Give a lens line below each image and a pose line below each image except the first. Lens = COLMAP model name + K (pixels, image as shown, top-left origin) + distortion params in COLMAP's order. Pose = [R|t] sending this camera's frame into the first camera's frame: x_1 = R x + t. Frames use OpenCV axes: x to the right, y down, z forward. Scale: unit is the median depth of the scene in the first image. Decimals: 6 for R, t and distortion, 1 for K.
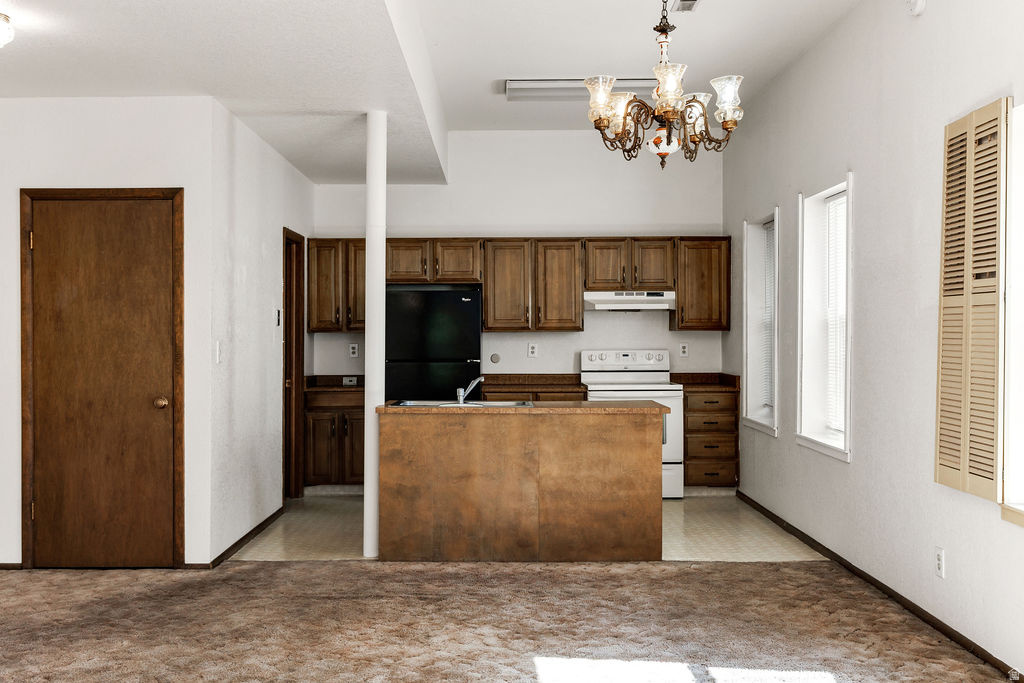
lens RADIAL K [[999.3, 0, 513.9], [0, 999.3, 342.8], [0, 0, 1]] dist [0.002685, 0.000000]
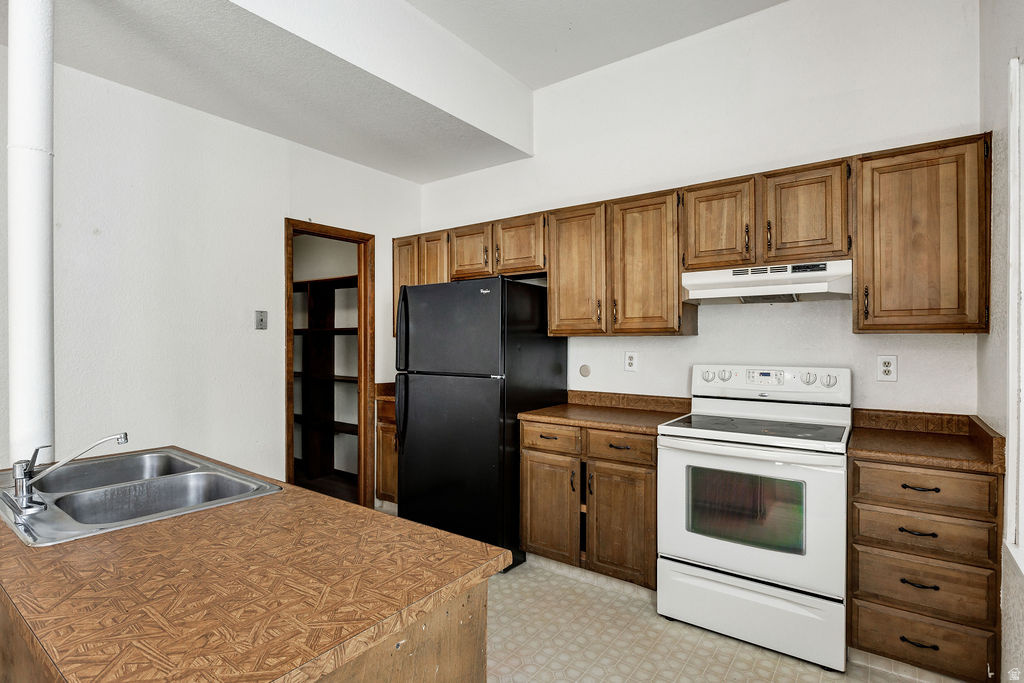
lens RADIAL K [[526.9, 0, 509.7], [0, 526.9, 342.1], [0, 0, 1]] dist [-0.002056, -0.001761]
pose [[0.800784, 0.005053, -0.598932, 0.183918], [-0.004874, 0.999986, 0.001920, -0.007093], [0.598933, 0.001382, 0.800798, 0.667092]]
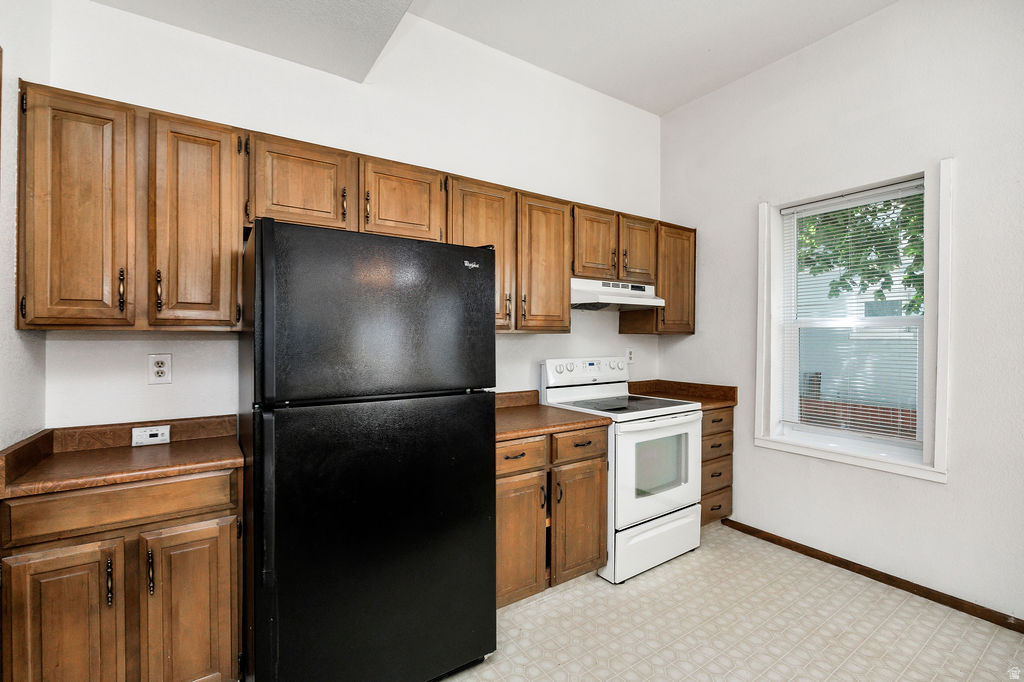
lens RADIAL K [[434.6, 0, 497.6], [0, 434.6, 340.5], [0, 0, 1]] dist [-0.012404, 0.000333]
pose [[0.839864, -0.000209, 0.542796, -0.142732], [0.002808, 0.999988, -0.003960, -0.005327], [-0.542789, 0.004850, 0.839855, 0.770015]]
